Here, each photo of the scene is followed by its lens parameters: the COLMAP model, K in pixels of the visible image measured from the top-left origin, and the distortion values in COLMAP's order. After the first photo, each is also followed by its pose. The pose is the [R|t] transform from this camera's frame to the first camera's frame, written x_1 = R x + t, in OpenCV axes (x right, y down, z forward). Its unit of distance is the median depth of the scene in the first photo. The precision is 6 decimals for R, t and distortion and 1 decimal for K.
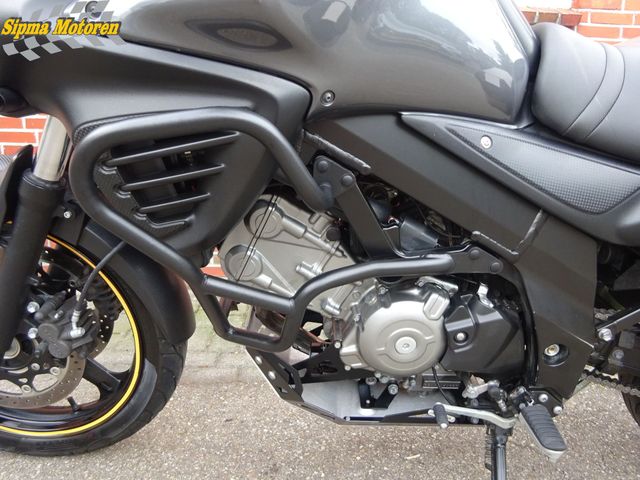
lens RADIAL K [[468.4, 0, 318.7], [0, 468.4, 238.3], [0, 0, 1]] dist [0.003507, -0.011066]
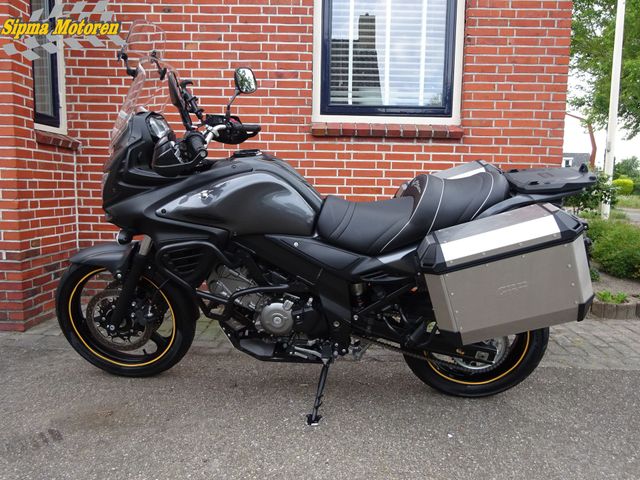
lens RADIAL K [[468.4, 0, 319.4], [0, 468.4, 239.4], [0, 0, 1]] dist [0.003507, -0.011066]
pose [[0.996264, 0.003266, -0.086292, 0.563665], [-0.009303, 0.997528, -0.069652, -0.030118], [0.085852, 0.070194, 0.993832, -1.358329]]
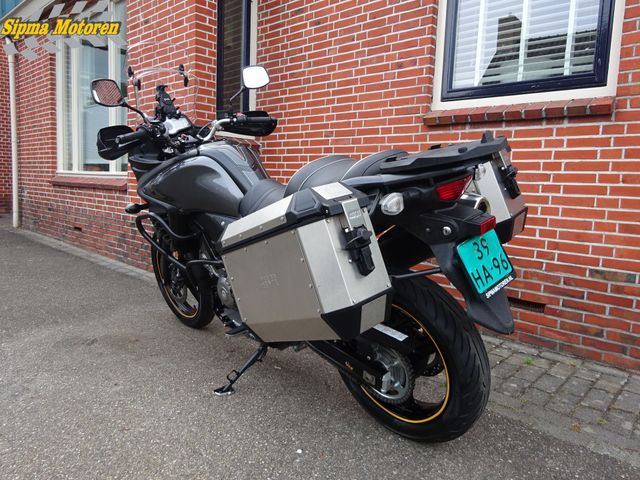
lens RADIAL K [[468.4, 0, 320.0], [0, 468.4, 238.9], [0, 0, 1]] dist [0.003507, -0.011066]
pose [[0.684456, 0.084847, -0.724100, 2.279555], [-0.151134, 0.988142, -0.027074, -0.089771], [0.713217, 0.127967, 0.689163, -0.475197]]
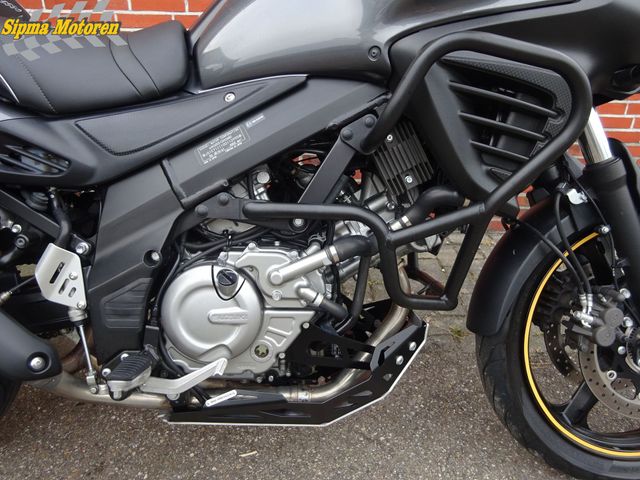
lens RADIAL K [[468.4, 0, 318.0], [0, 468.4, 235.7], [0, 0, 1]] dist [0.003507, -0.011066]
pose [[0.999482, 0.006482, -0.031534, 0.475666], [0.000758, 0.974514, 0.224326, -0.248561], [0.032184, -0.224234, 0.974004, 0.200157]]
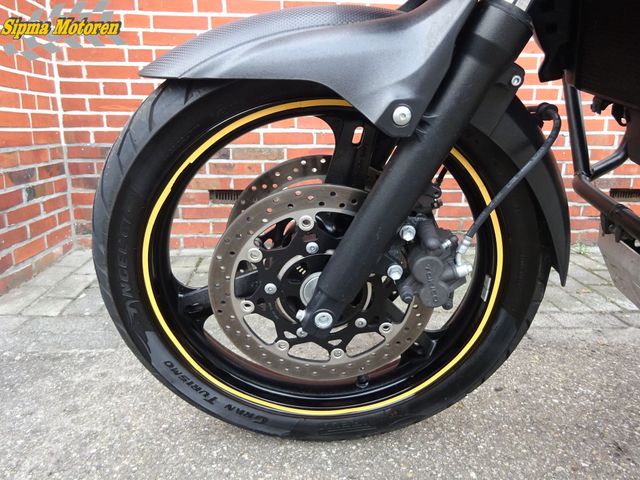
lens RADIAL K [[468.4, 0, 319.0], [0, 468.4, 238.0], [0, 0, 1]] dist [0.003507, -0.011066]
pose [[0.999777, -0.019463, 0.008204, -0.719470], [0.018953, 0.998123, 0.058227, 0.107827], [-0.009322, -0.058059, 0.998270, 0.307063]]
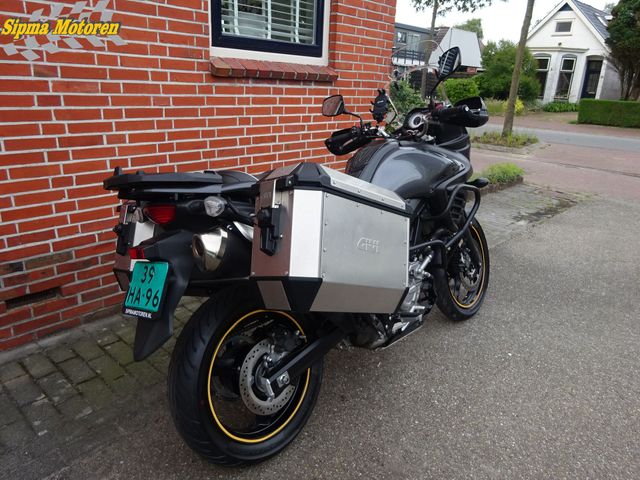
lens RADIAL K [[468.4, 0, 317.4], [0, 468.4, 238.5], [0, 0, 1]] dist [0.003507, -0.011066]
pose [[0.719751, -0.215443, 0.659956, -1.618642], [0.091996, 0.971843, 0.216927, -0.726471], [-0.688109, -0.095420, 0.719306, -0.349801]]
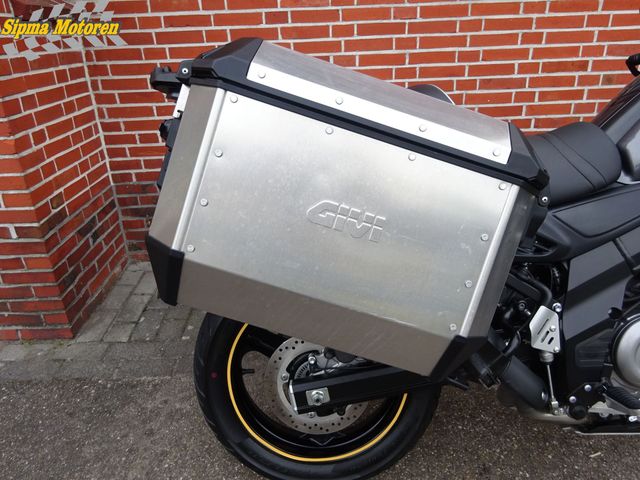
lens RADIAL K [[468.4, 0, 318.8], [0, 468.4, 239.7], [0, 0, 1]] dist [0.003507, -0.011066]
pose [[0.996817, -0.034478, -0.071885, -0.515904], [0.051279, 0.967668, 0.246961, -0.515737], [0.061046, -0.249861, 0.966355, -0.089256]]
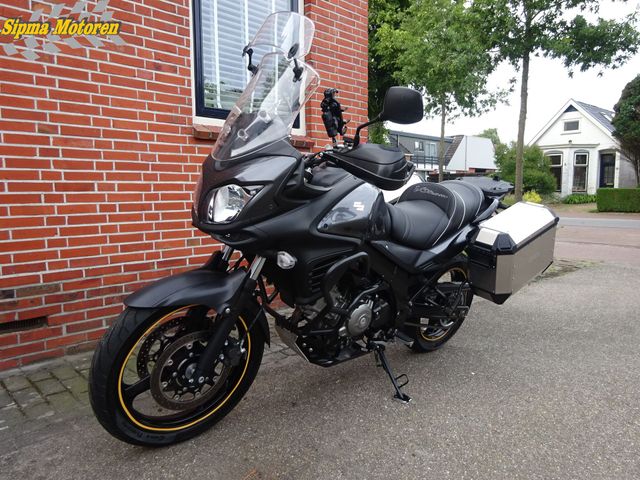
lens RADIAL K [[468.4, 0, 318.2], [0, 468.4, 239.2], [0, 0, 1]] dist [0.003507, -0.011066]
pose [[0.758144, -0.094401, 0.645218, -1.528933], [0.135619, 0.990656, -0.014413, -0.209562], [-0.637828, 0.098430, 0.763863, -0.839023]]
